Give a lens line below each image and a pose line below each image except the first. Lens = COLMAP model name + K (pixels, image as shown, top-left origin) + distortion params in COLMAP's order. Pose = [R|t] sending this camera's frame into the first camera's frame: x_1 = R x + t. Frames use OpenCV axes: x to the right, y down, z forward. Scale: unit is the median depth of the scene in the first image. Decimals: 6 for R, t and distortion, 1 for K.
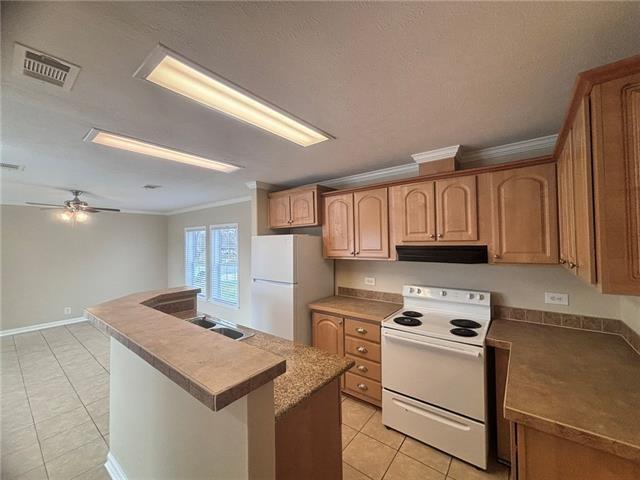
lens RADIAL K [[255.1, 0, 318.4], [0, 255.1, 239.2], [0, 0, 1]] dist [0.001584, 0.000145]
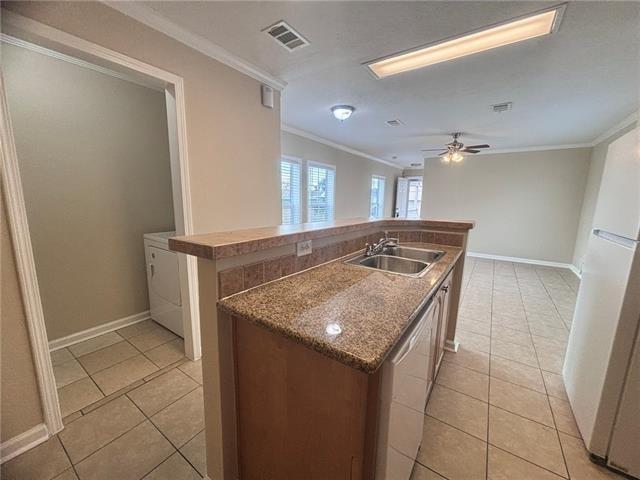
lens RADIAL K [[255.1, 0, 318.4], [0, 255.1, 239.2], [0, 0, 1]] dist [0.001584, 0.000145]
pose [[0.064051, 0.174421, -0.982586, 0.184911], [-0.005409, 0.984654, 0.174436, 0.071495], [0.997932, -0.005858, 0.064012, 0.320597]]
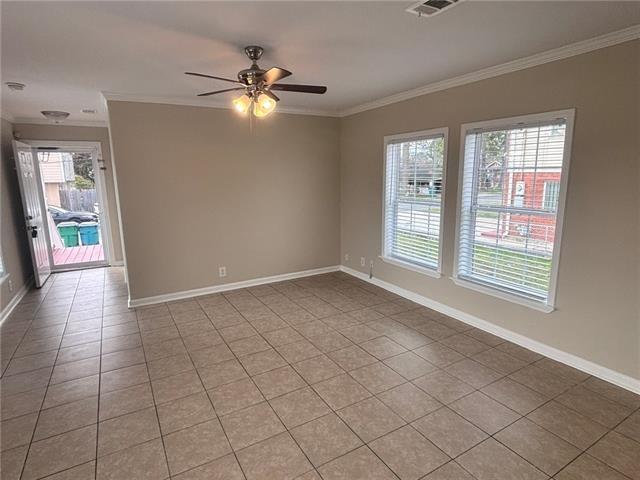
lens RADIAL K [[350.2, 0, 320.0], [0, 350.2, 240.0], [0, 0, 1]] dist [-0.029929, -0.000340]
pose [[0.932146, 0.069359, -0.355376, -0.570008], [0.005465, 0.978675, 0.205344, 0.025656], [0.362040, -0.193353, 0.911889, 0.382320]]
